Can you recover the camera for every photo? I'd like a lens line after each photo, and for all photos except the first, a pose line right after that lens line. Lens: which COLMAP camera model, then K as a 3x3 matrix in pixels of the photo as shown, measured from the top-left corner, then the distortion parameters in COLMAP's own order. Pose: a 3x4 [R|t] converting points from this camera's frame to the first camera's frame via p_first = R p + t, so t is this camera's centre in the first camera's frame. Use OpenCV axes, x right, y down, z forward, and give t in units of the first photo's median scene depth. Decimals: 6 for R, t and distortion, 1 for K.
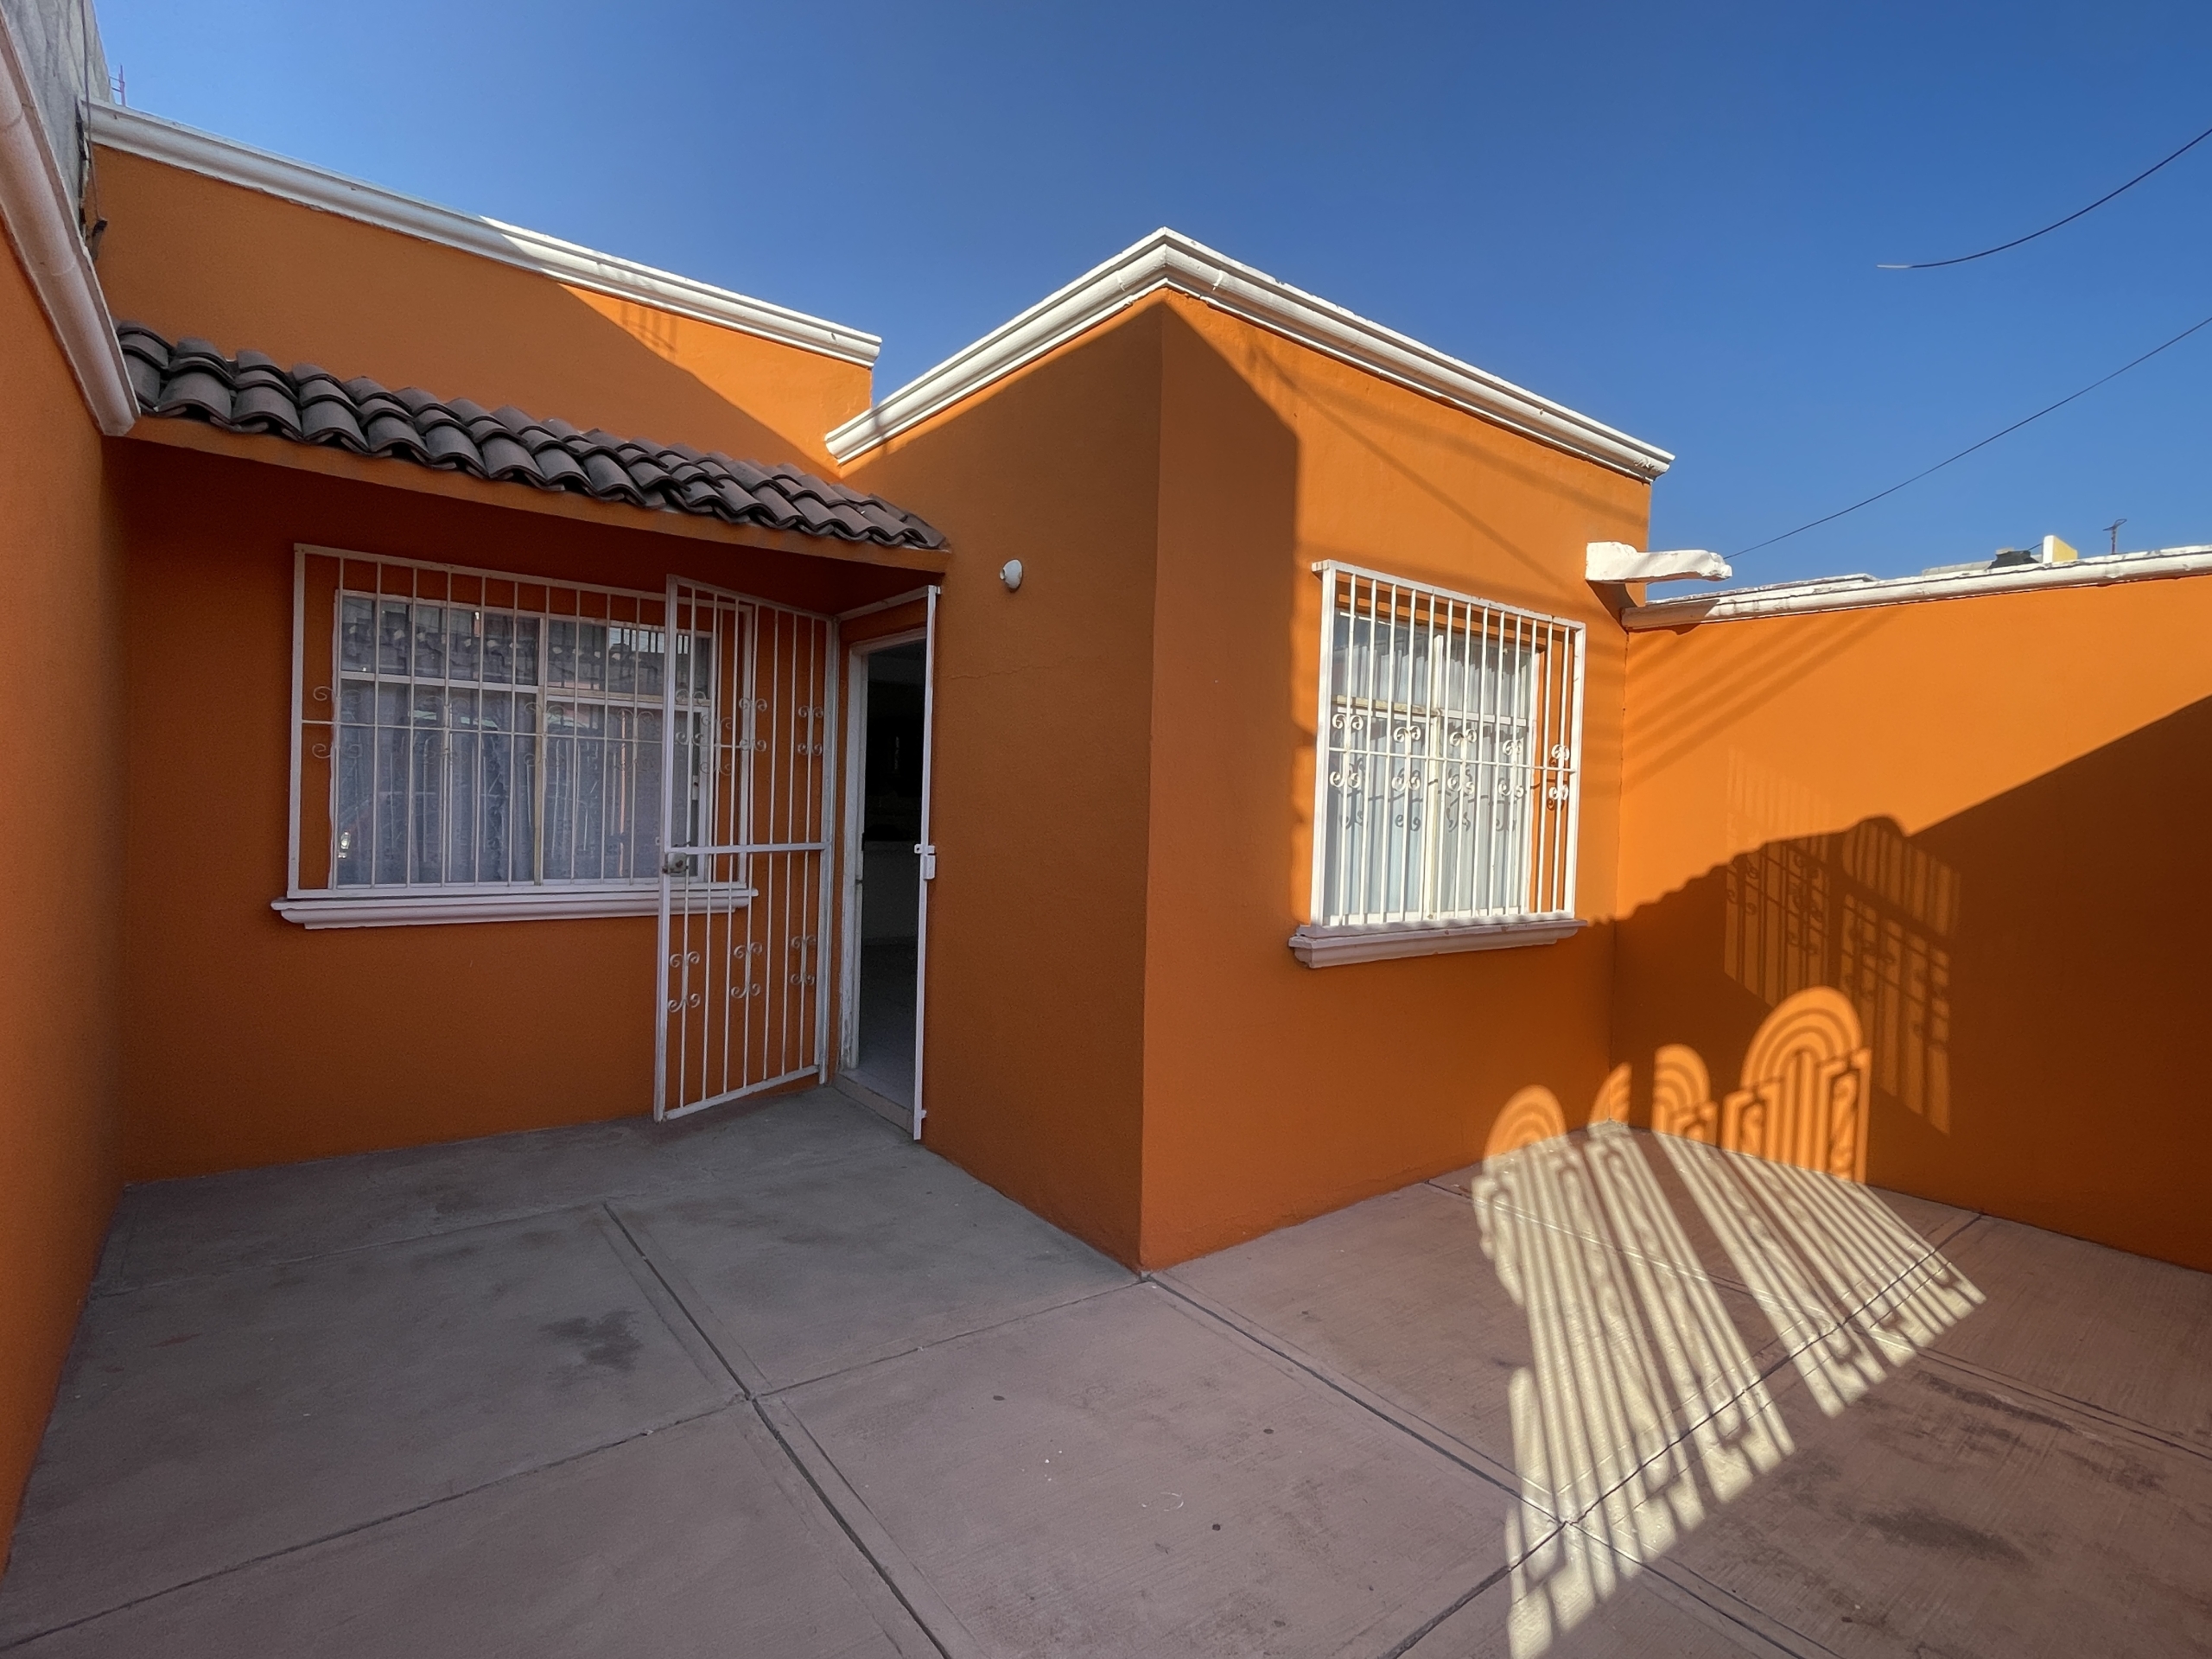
lens RADIAL K [[1135.7, 0, 1100.8], [0, 1135.7, 821.2], [0, 0, 1]] dist [-0.004500, 0.000082]
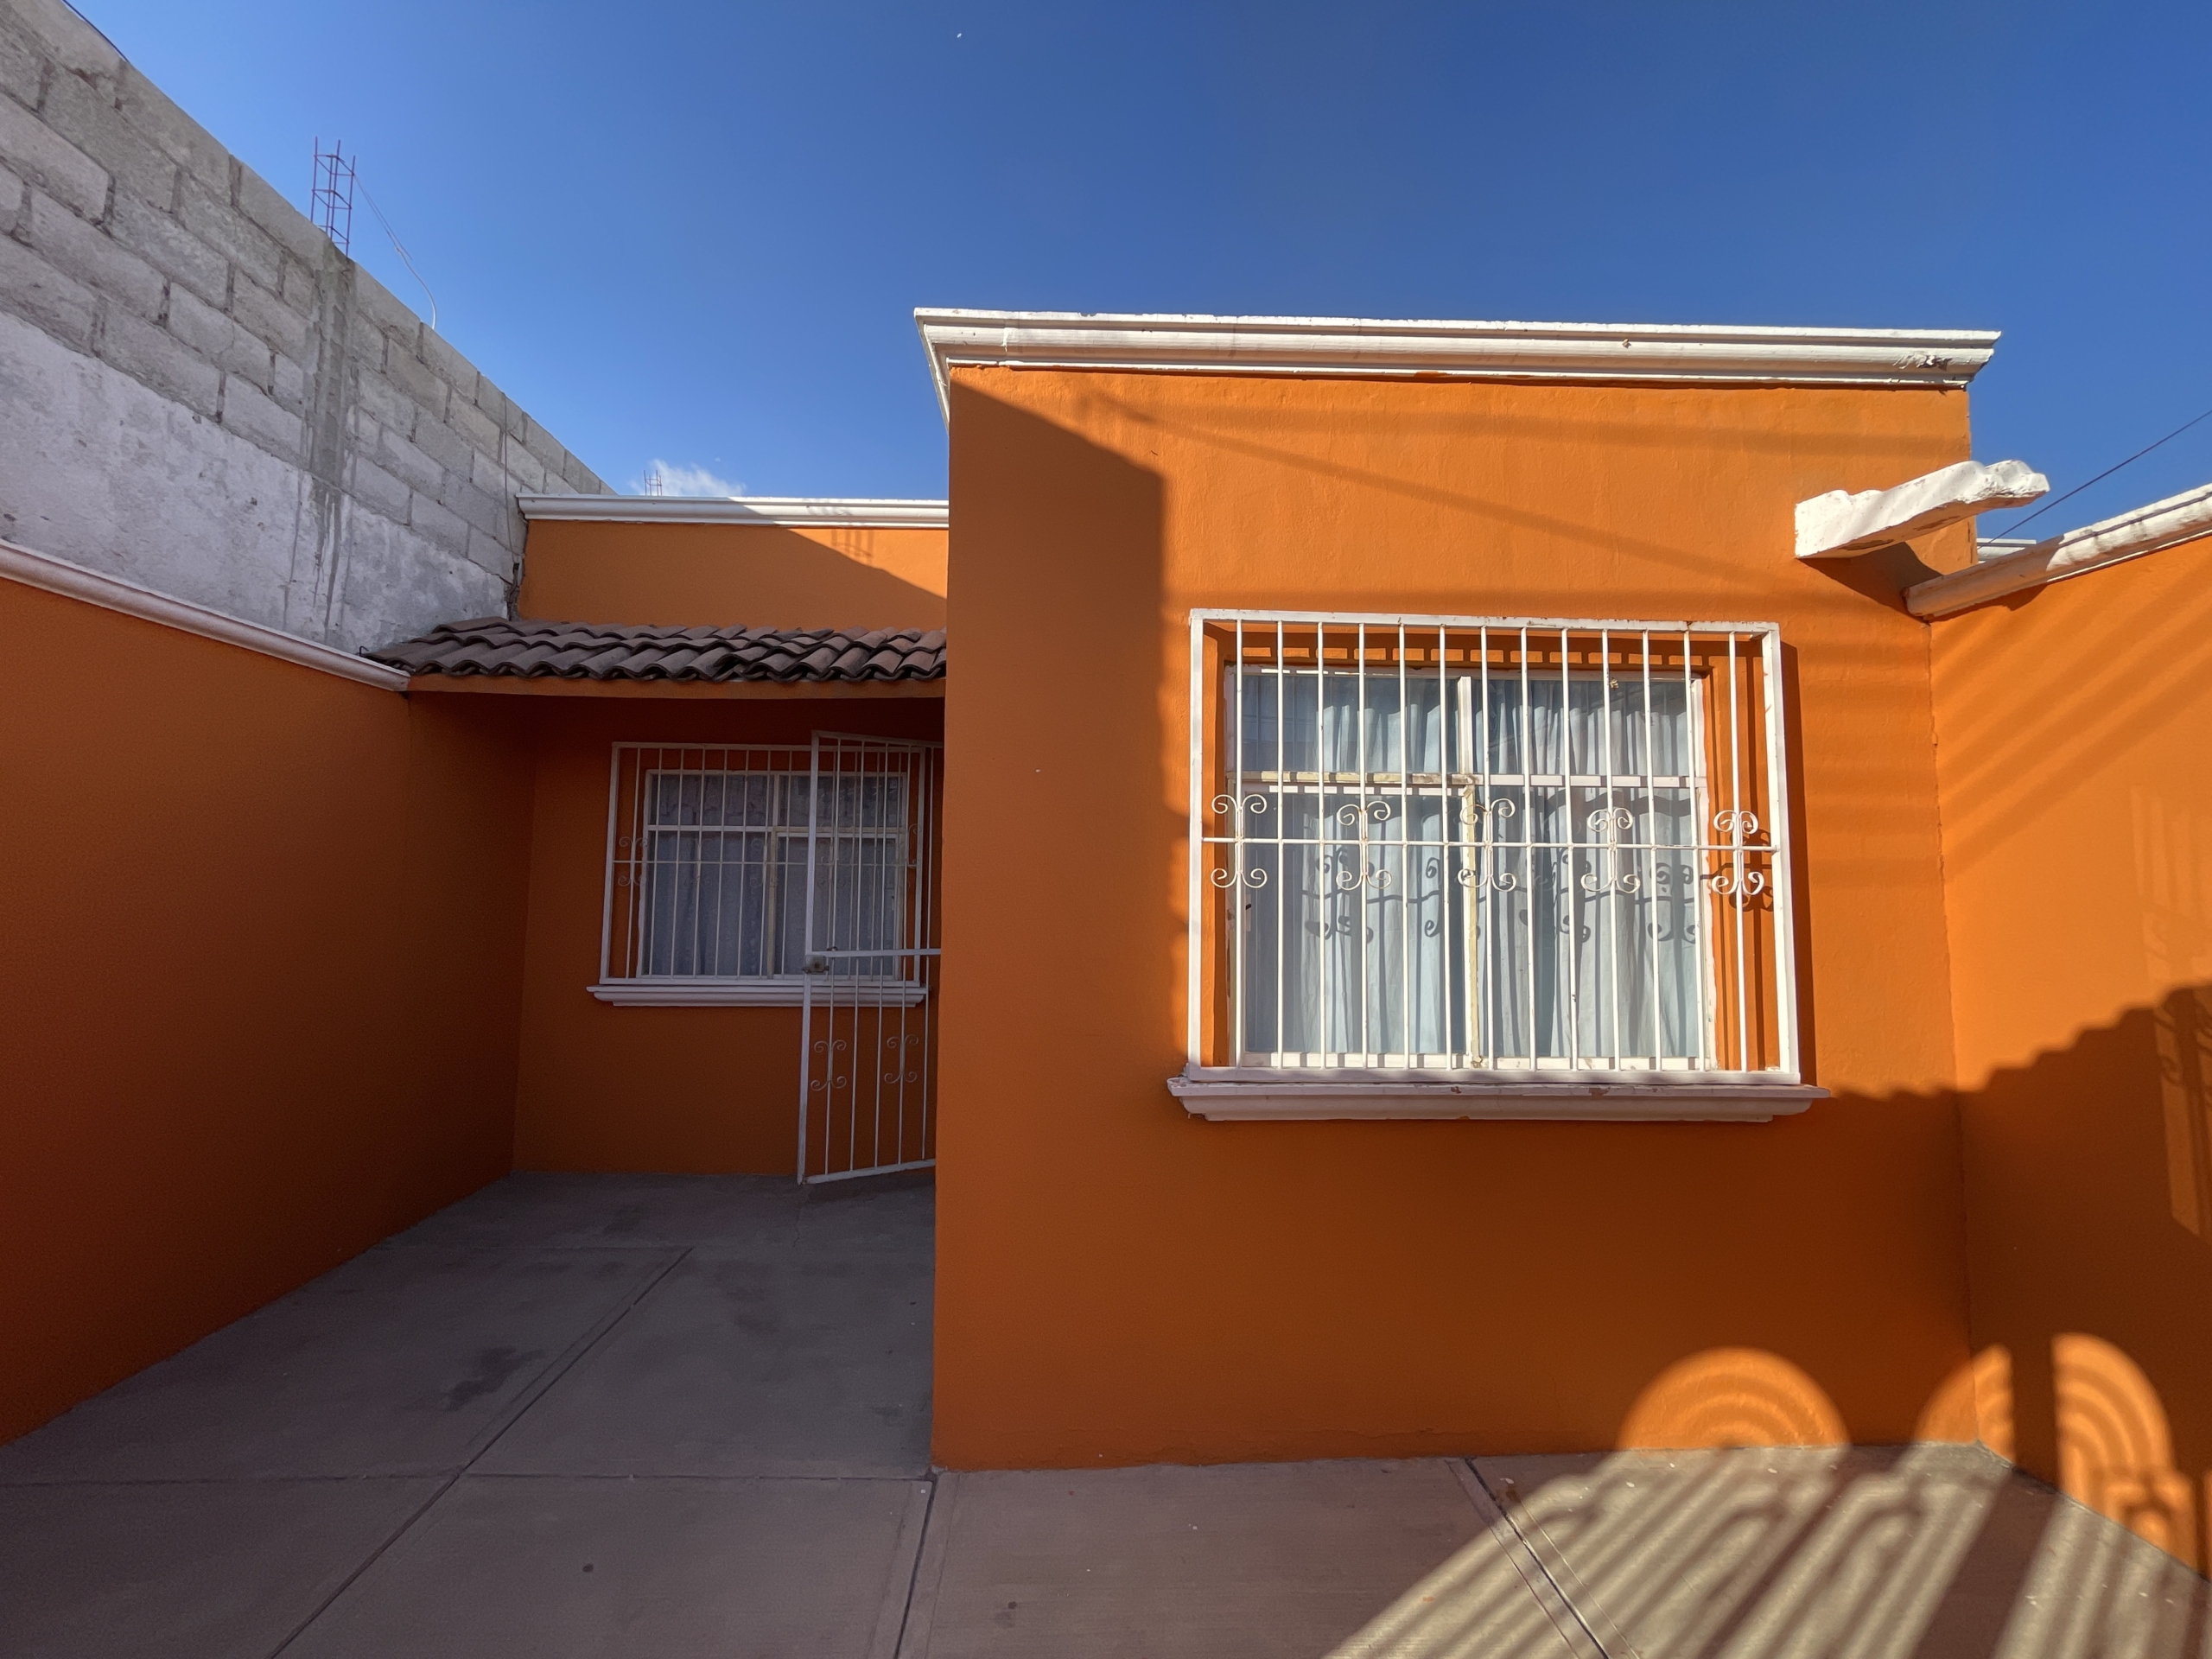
lens RADIAL K [[924.8, 0, 1097.3], [0, 924.8, 819.5], [0, 0, 1]] dist [-0.004822, 0.000724]
pose [[0.799563, -0.071213, -0.596345, 0.457453], [0.006024, 0.993846, -0.110604, -0.005619], [0.600551, 0.084843, 0.795072, 0.380833]]
